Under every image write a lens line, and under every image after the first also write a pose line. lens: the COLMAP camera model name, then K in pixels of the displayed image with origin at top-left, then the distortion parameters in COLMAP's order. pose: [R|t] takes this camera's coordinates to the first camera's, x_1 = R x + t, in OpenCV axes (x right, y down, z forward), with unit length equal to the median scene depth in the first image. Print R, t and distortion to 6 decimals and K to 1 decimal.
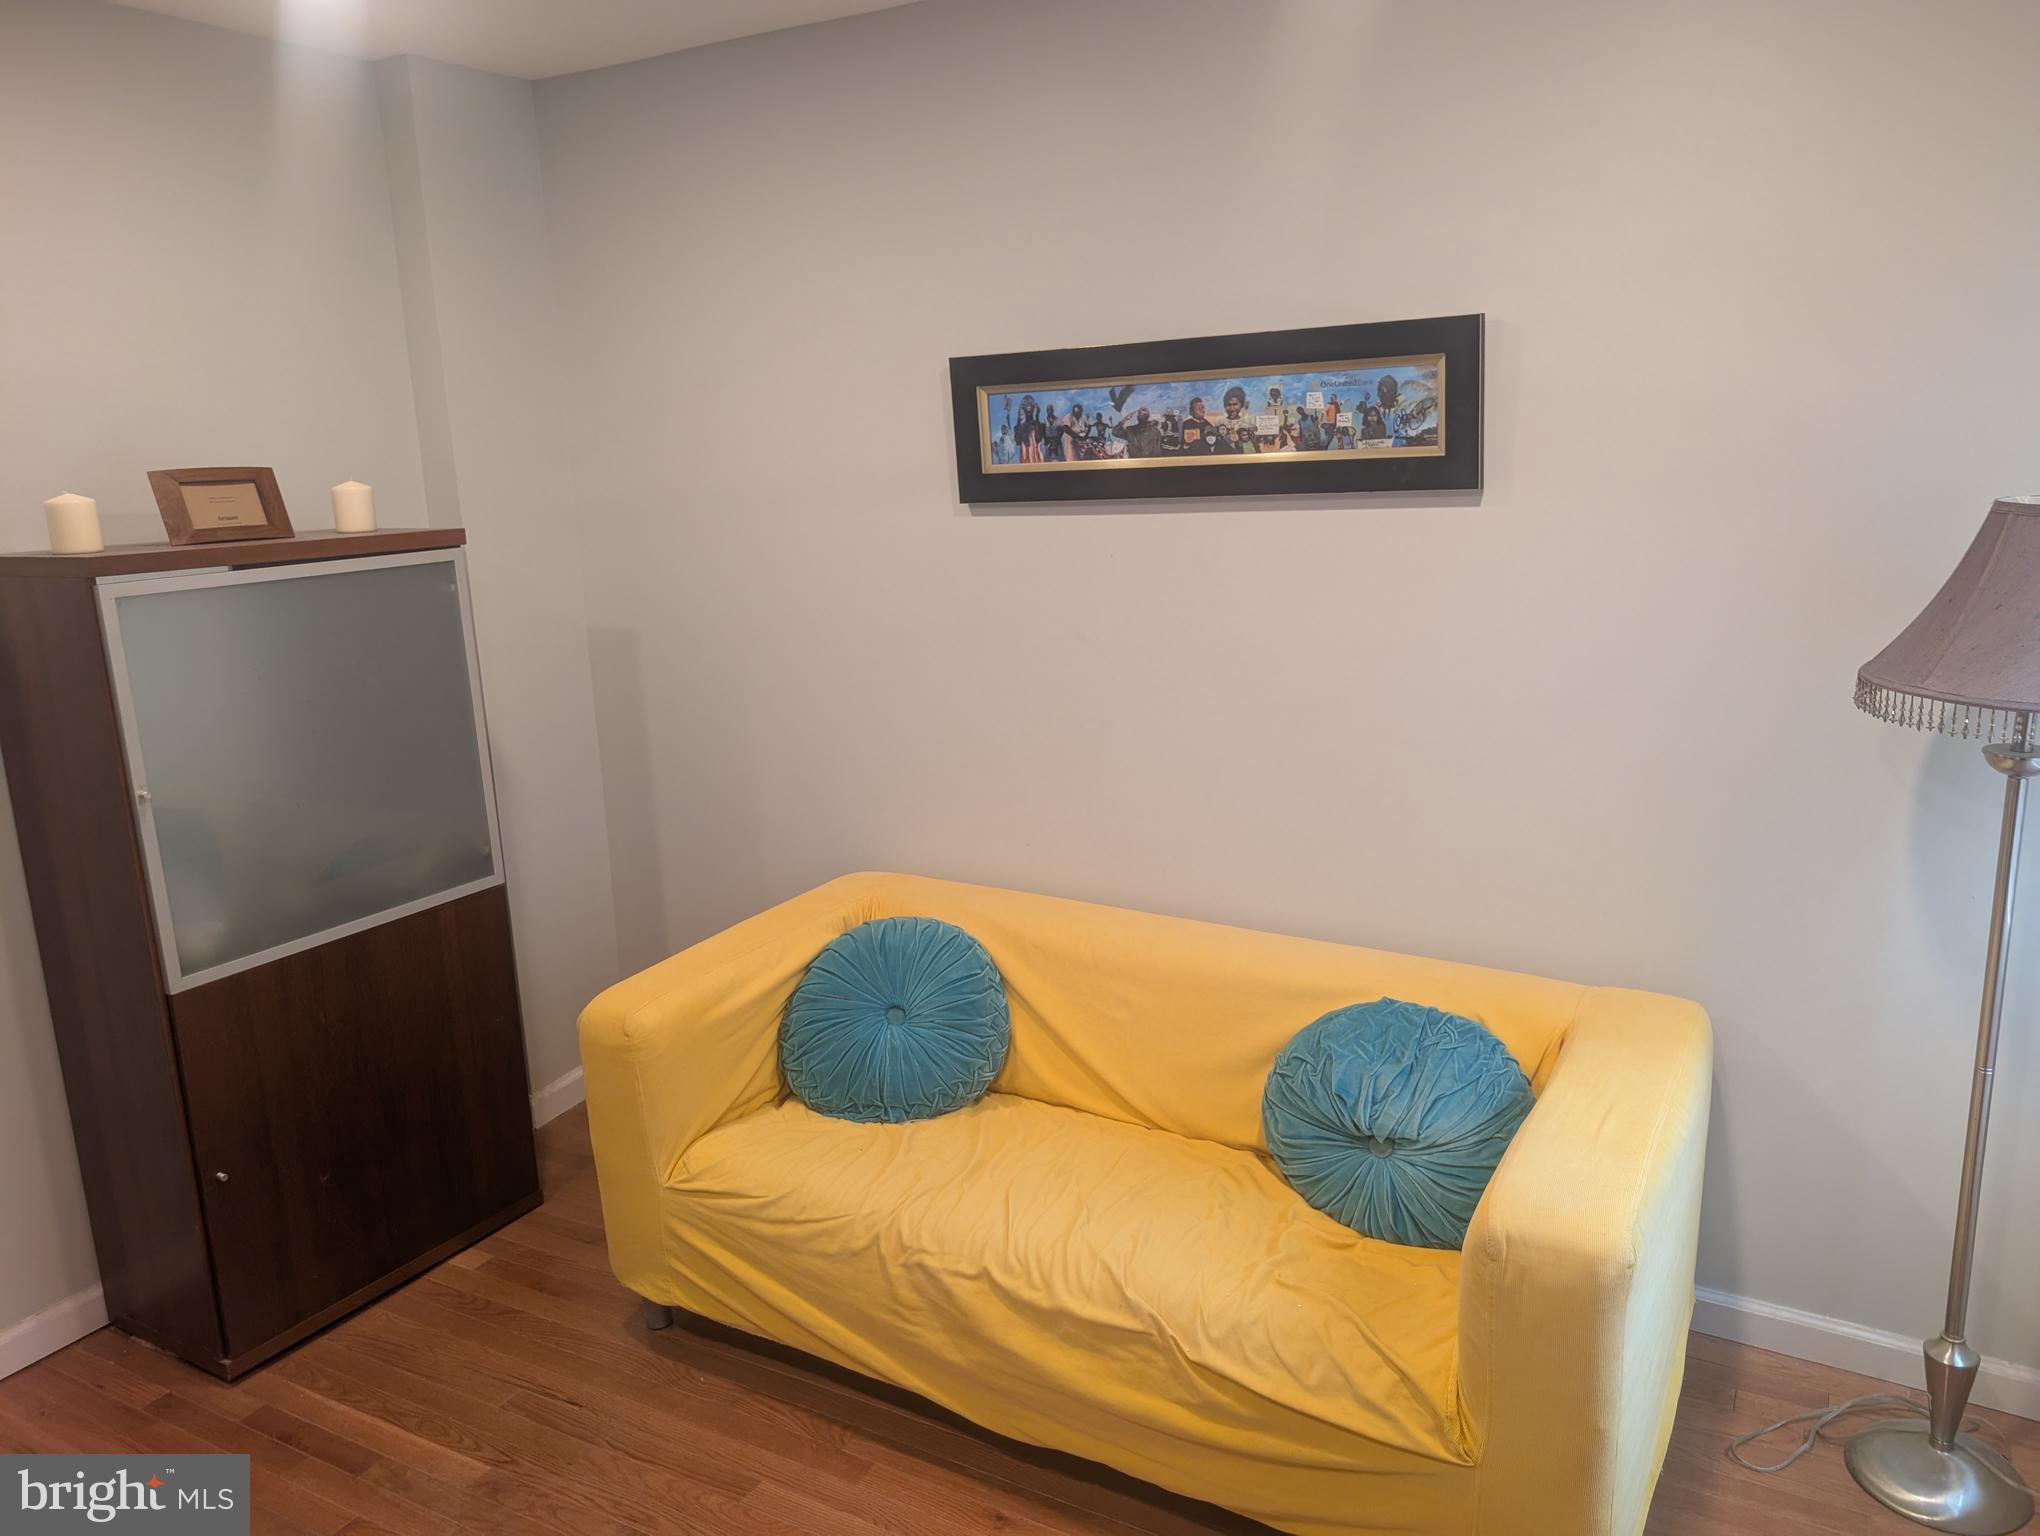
lens RADIAL K [[1460.9, 0, 1025.6], [0, 1460.9, 766.3], [0, 0, 1]] dist [0.014870, -0.008127]
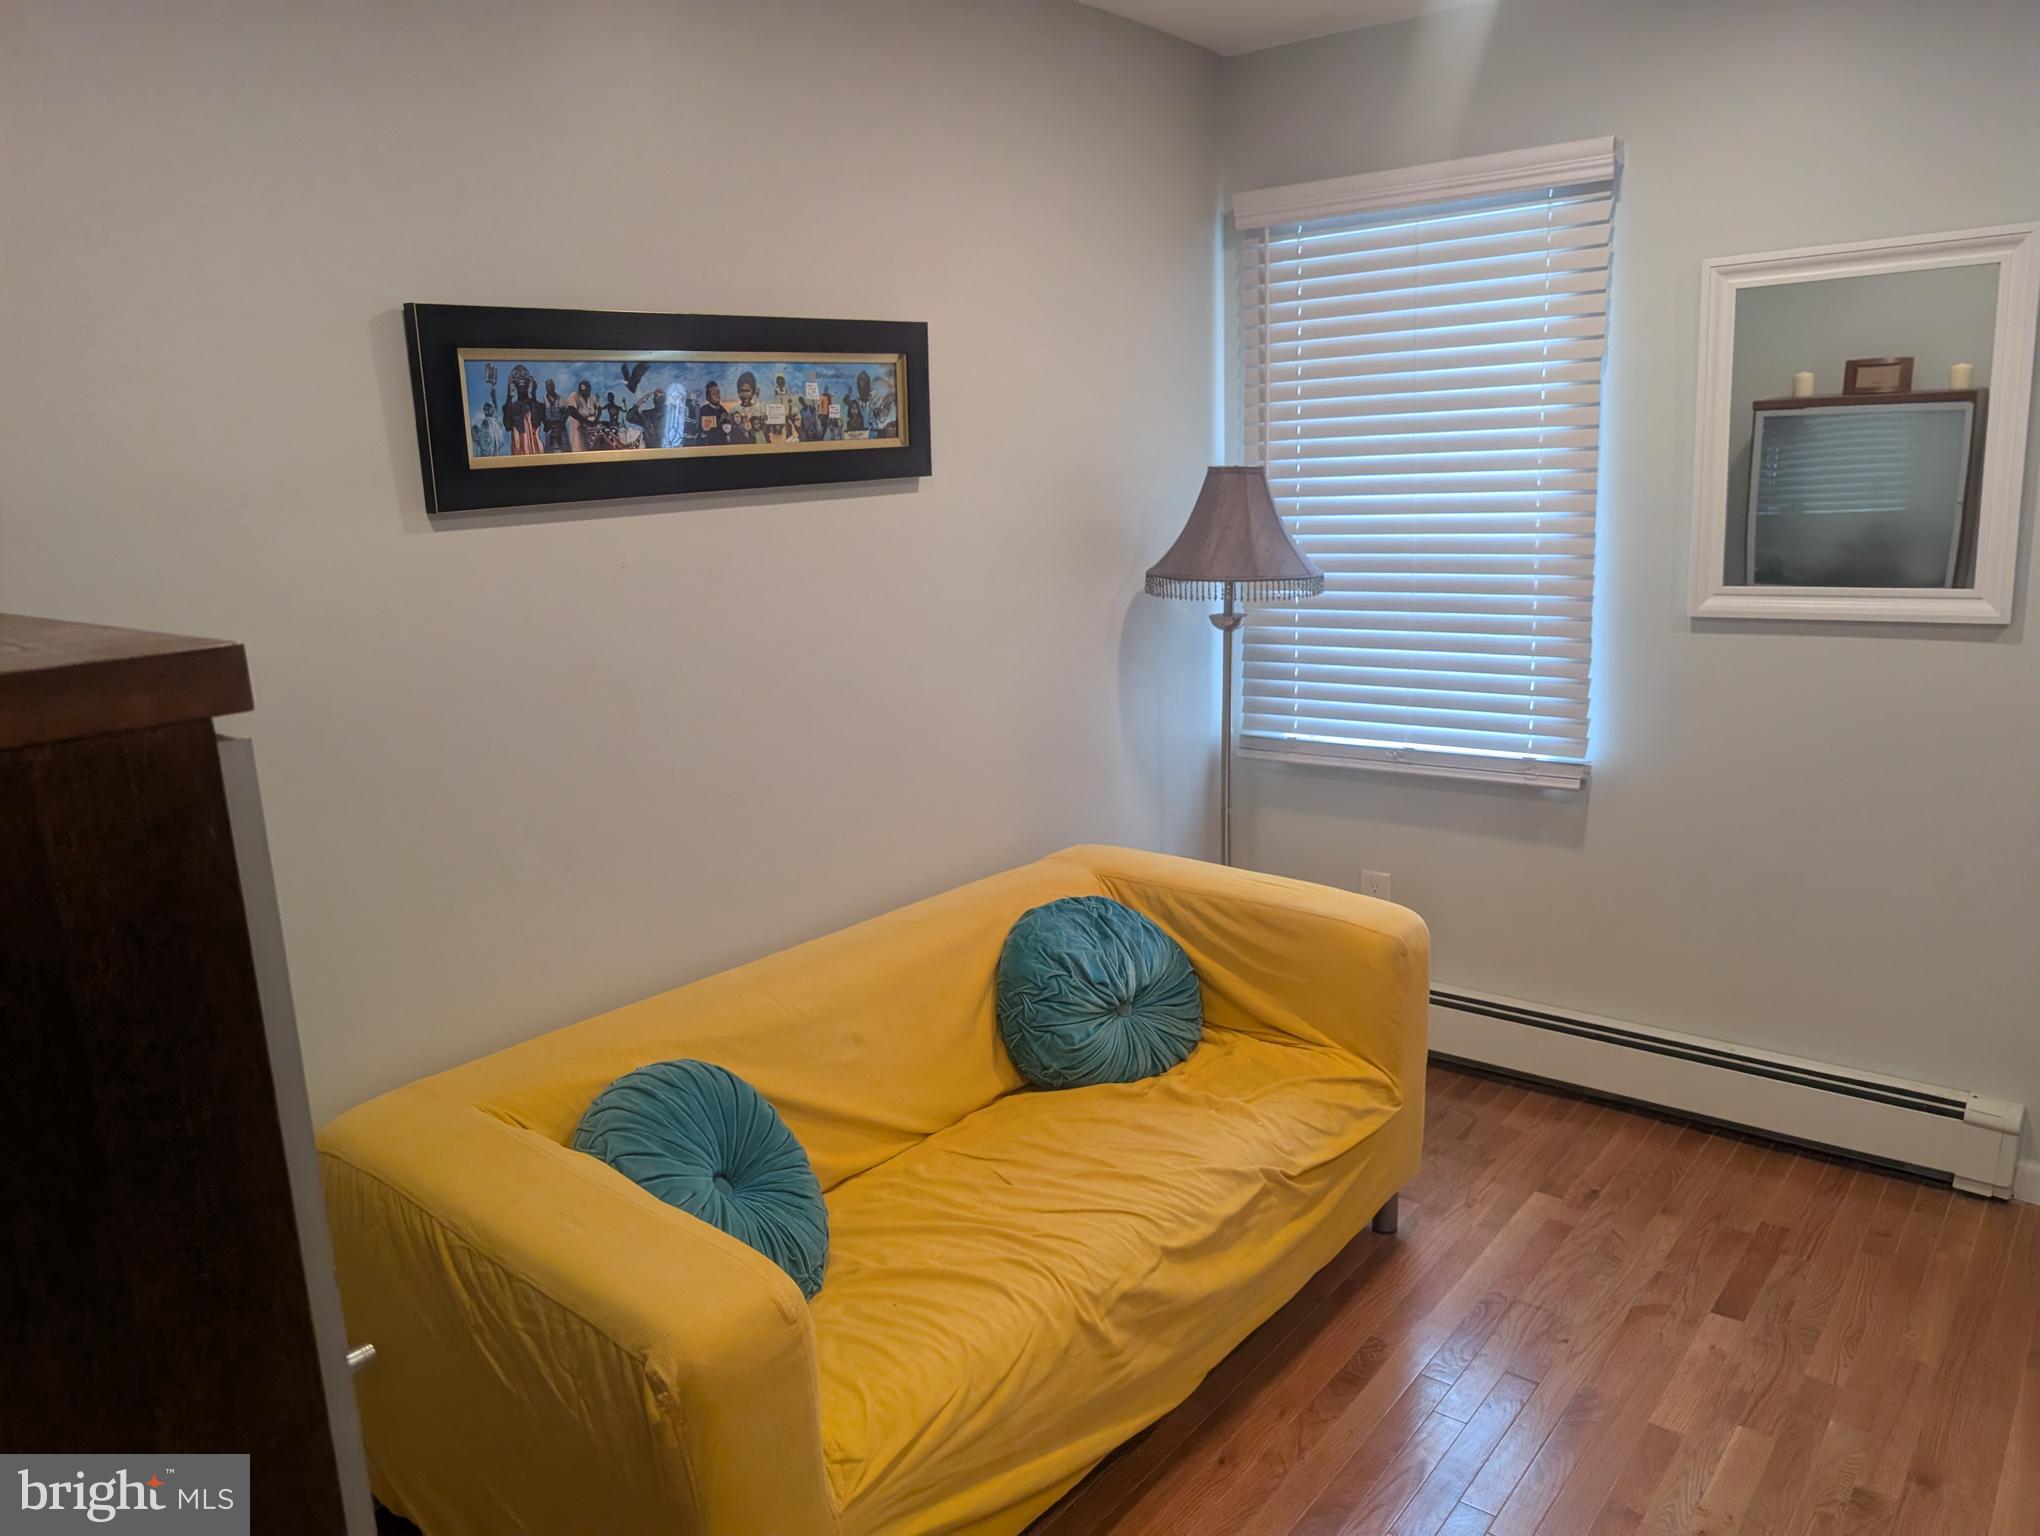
lens RADIAL K [[1460.9, 0, 1009.2], [0, 1460.9, 776.1], [0, 0, 1]] dist [0.014870, -0.008127]
pose [[0.172908, -0.187997, 0.966830, -0.781126], [0.247177, 0.958484, 0.142169, -0.102020], [-0.953418, 0.214396, 0.212198, 0.691408]]
